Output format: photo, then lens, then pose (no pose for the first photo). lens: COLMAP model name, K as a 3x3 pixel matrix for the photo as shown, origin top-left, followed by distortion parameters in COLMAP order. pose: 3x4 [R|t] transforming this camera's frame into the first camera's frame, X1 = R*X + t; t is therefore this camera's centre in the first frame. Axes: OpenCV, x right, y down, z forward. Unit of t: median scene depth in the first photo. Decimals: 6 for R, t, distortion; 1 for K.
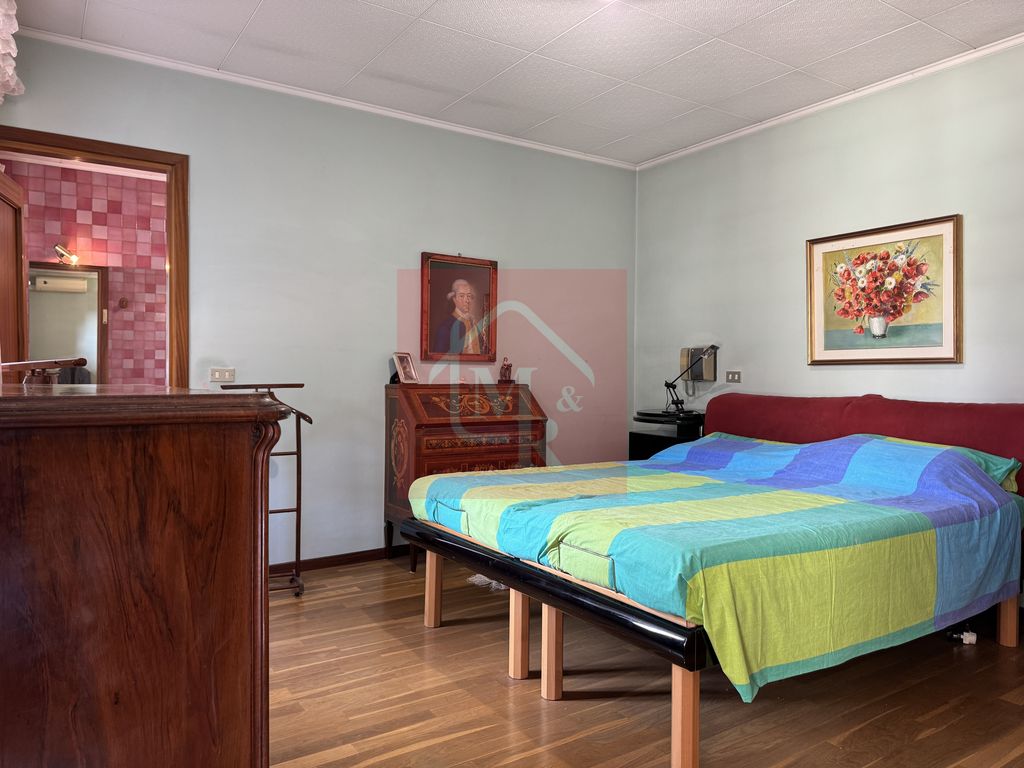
lens RADIAL K [[719.6, 0, 514.4], [0, 719.6, 381.2], [0, 0, 1]] dist [0.071926, -0.084768]
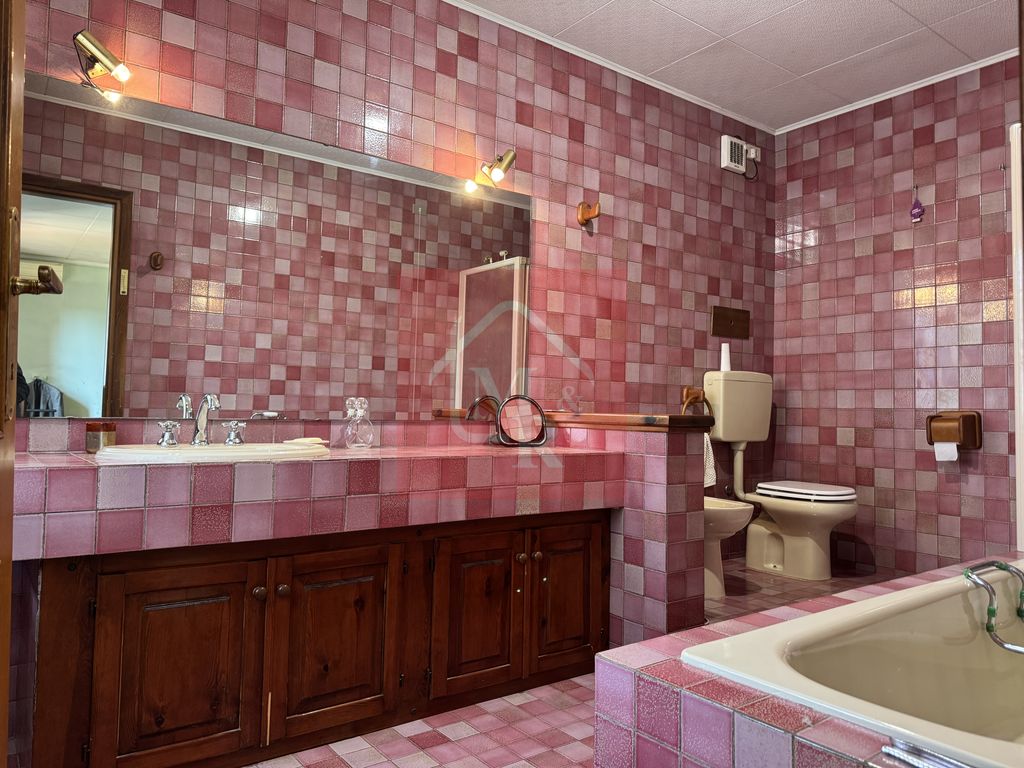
lens RADIAL K [[719.6, 0, 511.2], [0, 719.6, 381.5], [0, 0, 1]] dist [0.071926, -0.084768]
pose [[0.998605, 0.017631, 0.049781, -0.359903], [-0.015229, 0.998720, -0.048227, 0.013595], [-0.050567, 0.047402, 0.997595, 0.530436]]
